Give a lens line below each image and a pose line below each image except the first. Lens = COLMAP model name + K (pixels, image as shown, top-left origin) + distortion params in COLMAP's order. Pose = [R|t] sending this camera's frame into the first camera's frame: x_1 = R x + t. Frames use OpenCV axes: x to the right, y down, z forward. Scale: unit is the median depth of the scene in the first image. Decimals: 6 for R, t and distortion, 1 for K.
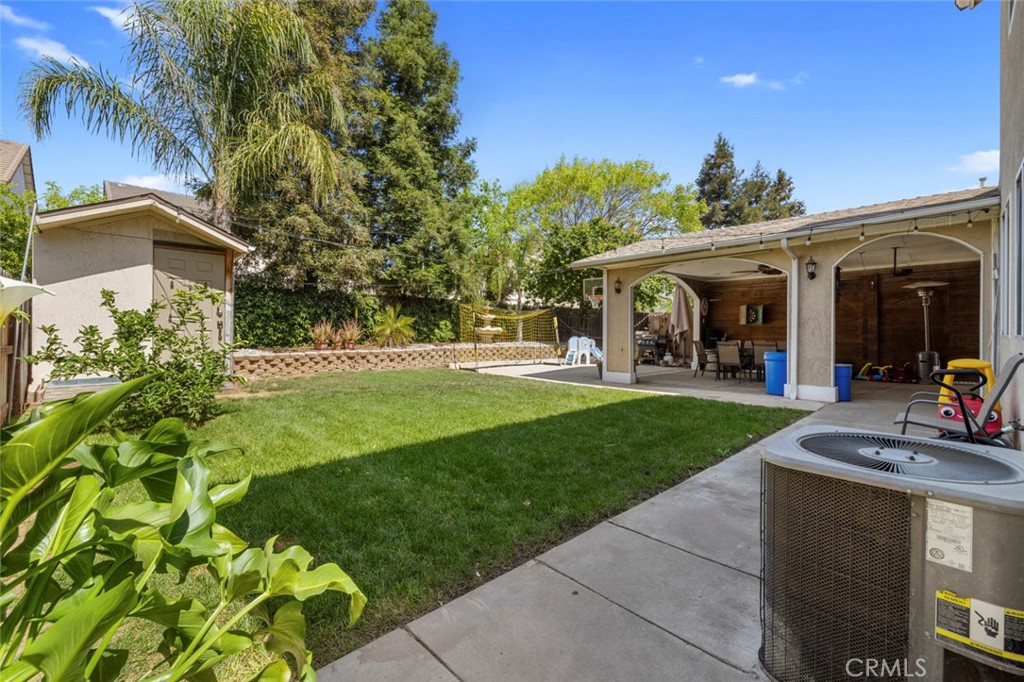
lens RADIAL K [[431.0, 0, 509.9], [0, 431.0, 327.0], [0, 0, 1]] dist [-0.000508, -0.000508]
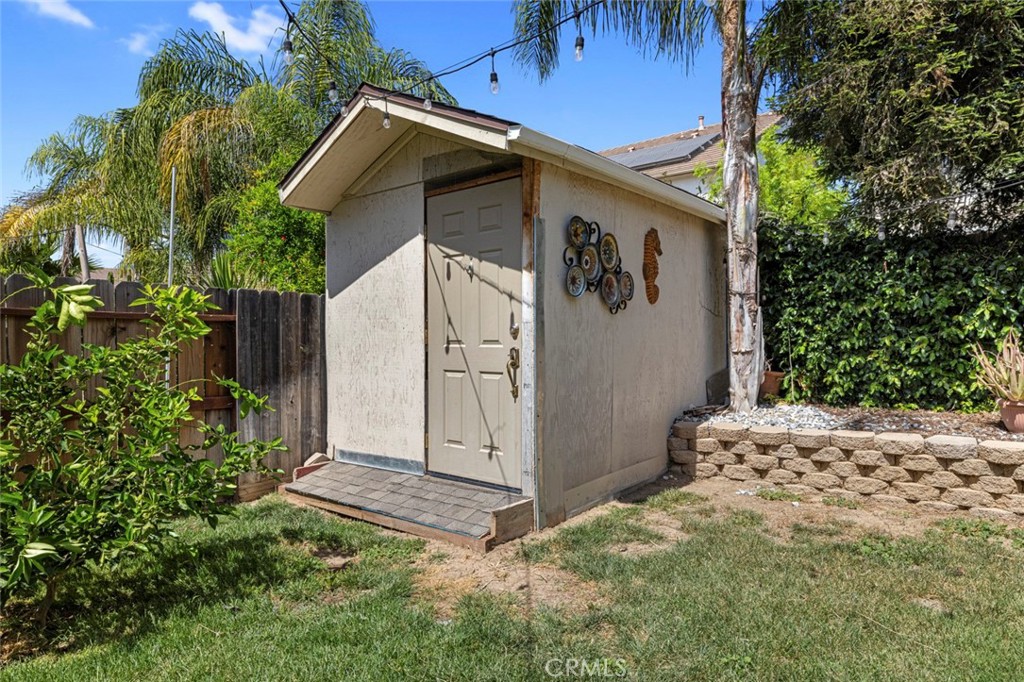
lens RADIAL K [[632.1, 0, 512.0], [0, 632.1, 341.0], [0, 0, 1]] dist [-0.001317, -0.000145]
pose [[0.130409, -0.008611, -0.991423, -0.081813], [0.024839, 0.999677, -0.005416, -0.013431], [0.991149, -0.023920, 0.130581, 0.707532]]
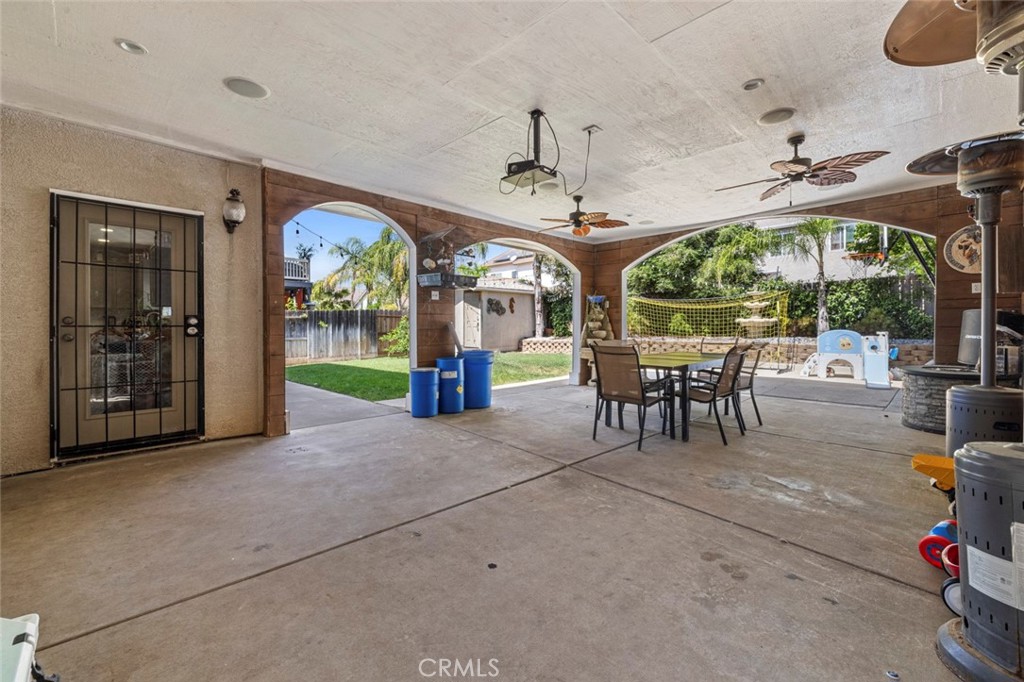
lens RADIAL K [[431.0, 0, 509.9], [0, 431.0, 327.0], [0, 0, 1]] dist [-0.000508, -0.000508]
pose [[0.017166, -0.004473, -0.999843, 1.162349], [0.022450, 0.999740, -0.004087, 0.016673], [0.999601, -0.022376, 0.017262, 0.860466]]
